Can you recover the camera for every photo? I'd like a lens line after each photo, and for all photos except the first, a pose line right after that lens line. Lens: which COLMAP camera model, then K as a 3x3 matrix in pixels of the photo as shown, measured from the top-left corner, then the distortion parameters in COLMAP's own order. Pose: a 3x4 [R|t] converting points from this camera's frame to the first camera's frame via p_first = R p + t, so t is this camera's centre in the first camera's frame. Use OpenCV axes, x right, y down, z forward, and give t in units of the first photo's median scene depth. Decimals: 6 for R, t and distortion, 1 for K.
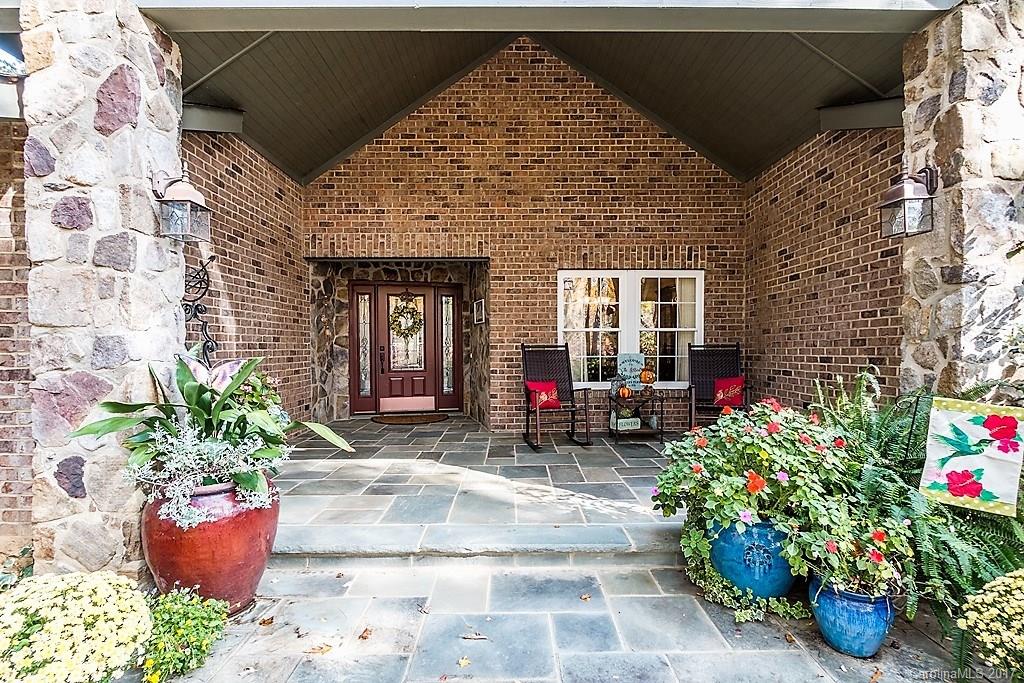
lens RADIAL K [[471.8, 0, 513.0], [0, 471.8, 345.9], [0, 0, 1]] dist [0.000486, 0.000085]
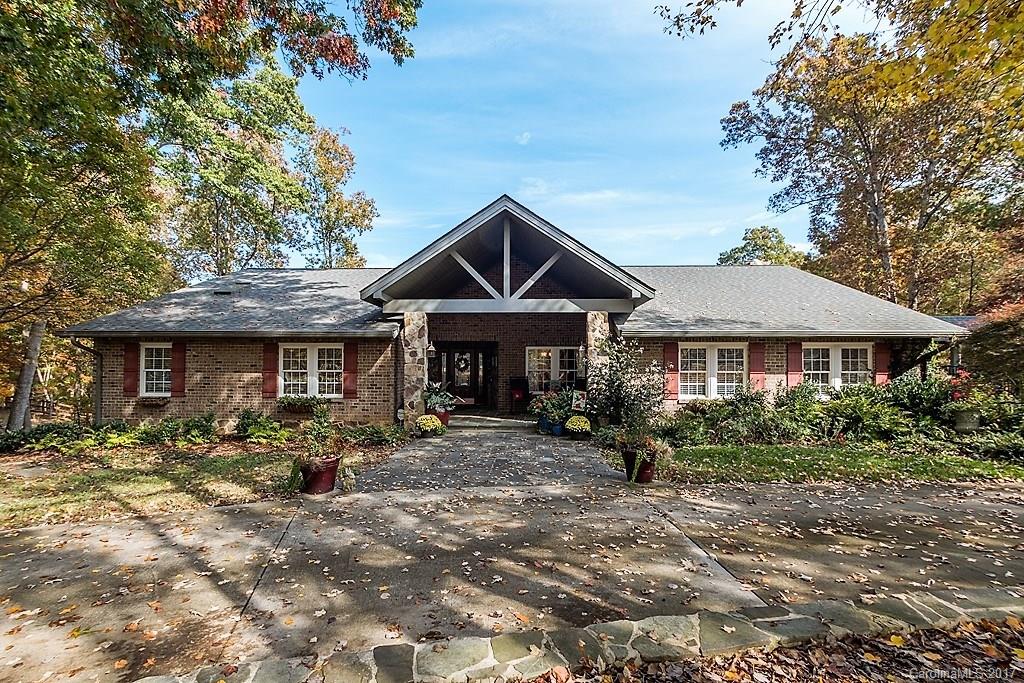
lens RADIAL K [[520.7, 0, 513.1], [0, 520.7, 343.4], [0, 0, 1]] dist [-0.002868, -0.000881]
pose [[0.998632, 0.004320, -0.052104, 0.174242], [-0.006366, 0.999213, -0.039152, -0.068188], [0.051894, 0.039430, 0.997874, -1.776430]]
